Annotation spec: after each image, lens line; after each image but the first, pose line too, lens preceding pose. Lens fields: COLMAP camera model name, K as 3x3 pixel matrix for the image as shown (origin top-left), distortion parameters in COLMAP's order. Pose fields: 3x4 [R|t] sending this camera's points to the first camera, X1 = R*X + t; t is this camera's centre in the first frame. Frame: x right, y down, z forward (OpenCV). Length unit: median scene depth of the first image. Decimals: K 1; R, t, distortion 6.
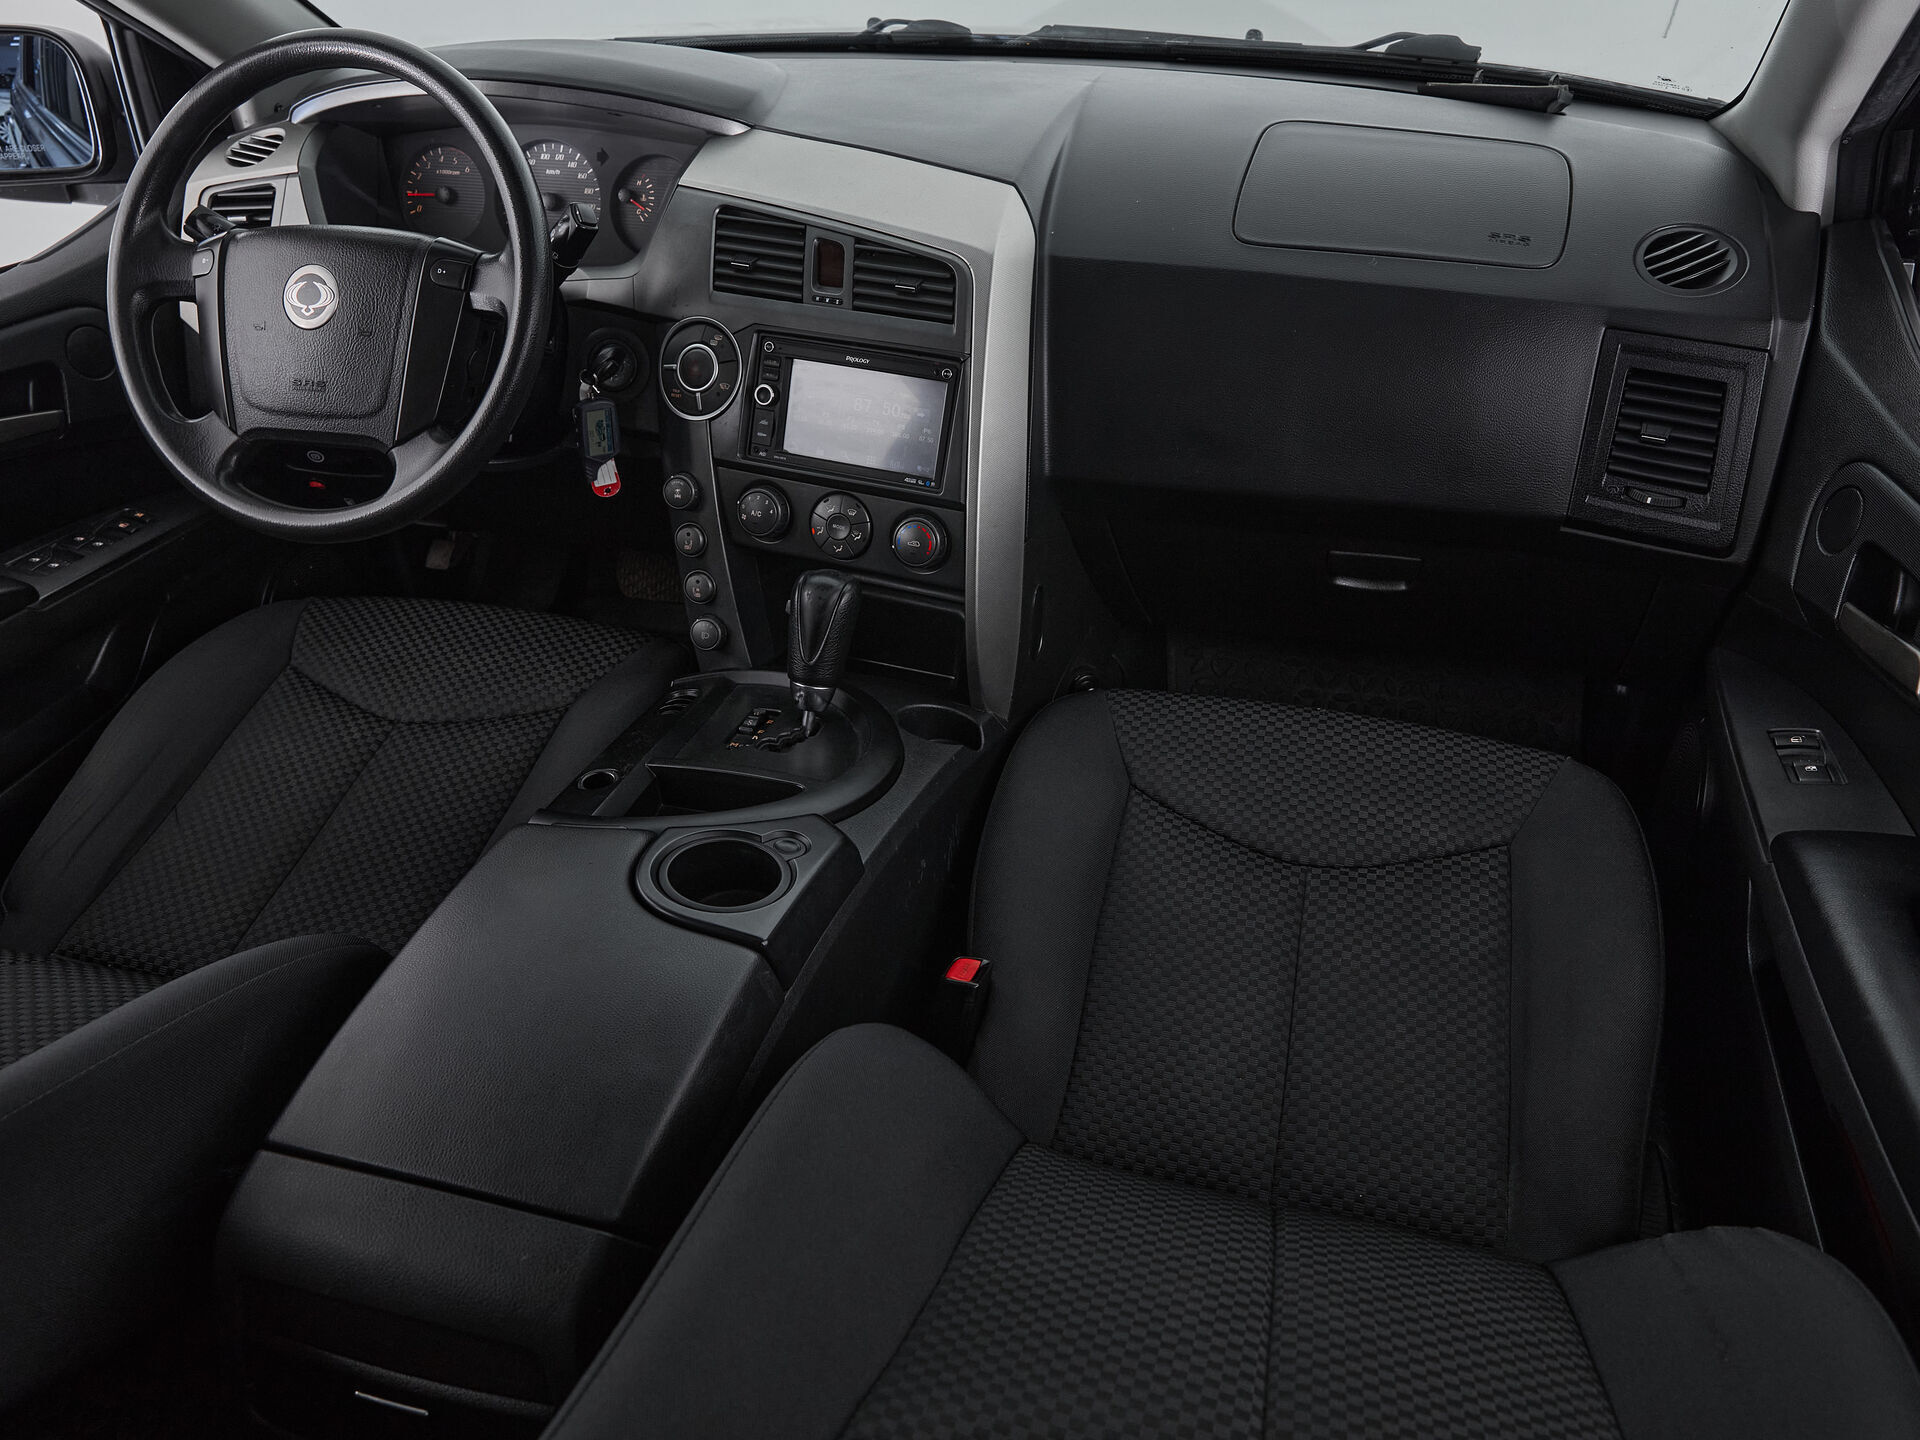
lens RADIAL K [[1454.9, 0, 958.1], [0, 1454.9, 696.6], [0, 0, 1]] dist [-0.007555, -0.000092]
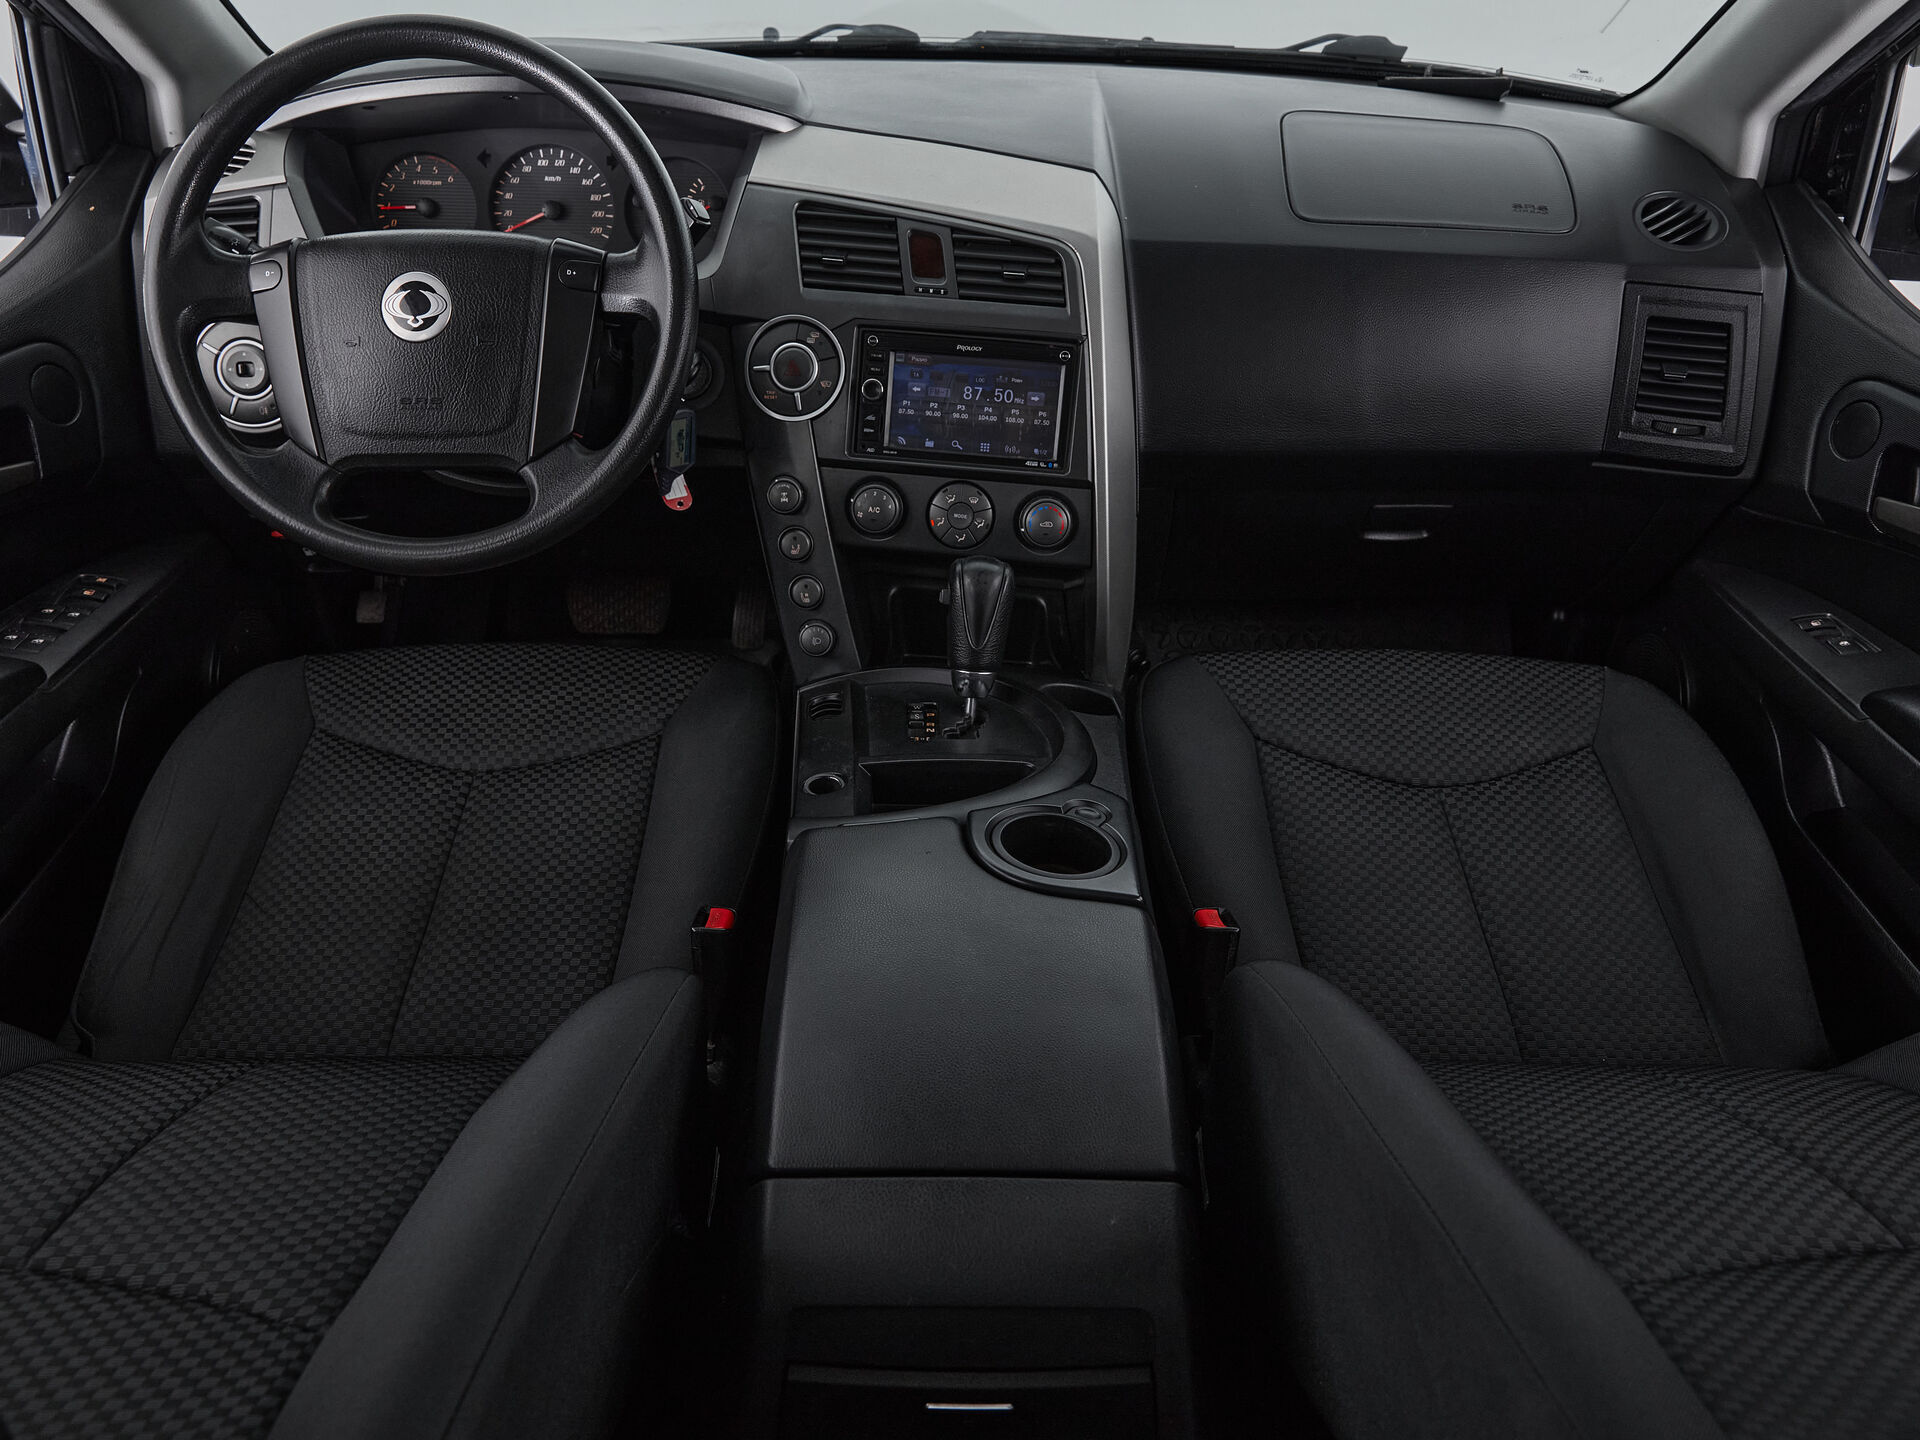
lens RADIAL K [[1442.8, 0, 960.0], [0, 1442.8, 720.0], [0, 0, 1]] dist [-0.006255, -0.001152]
pose [[0.962338, -0.115240, 0.246223, -0.347525], [0.117406, 0.993066, 0.005918, 0.017398], [-0.245198, 0.023213, 0.969195, 0.039070]]
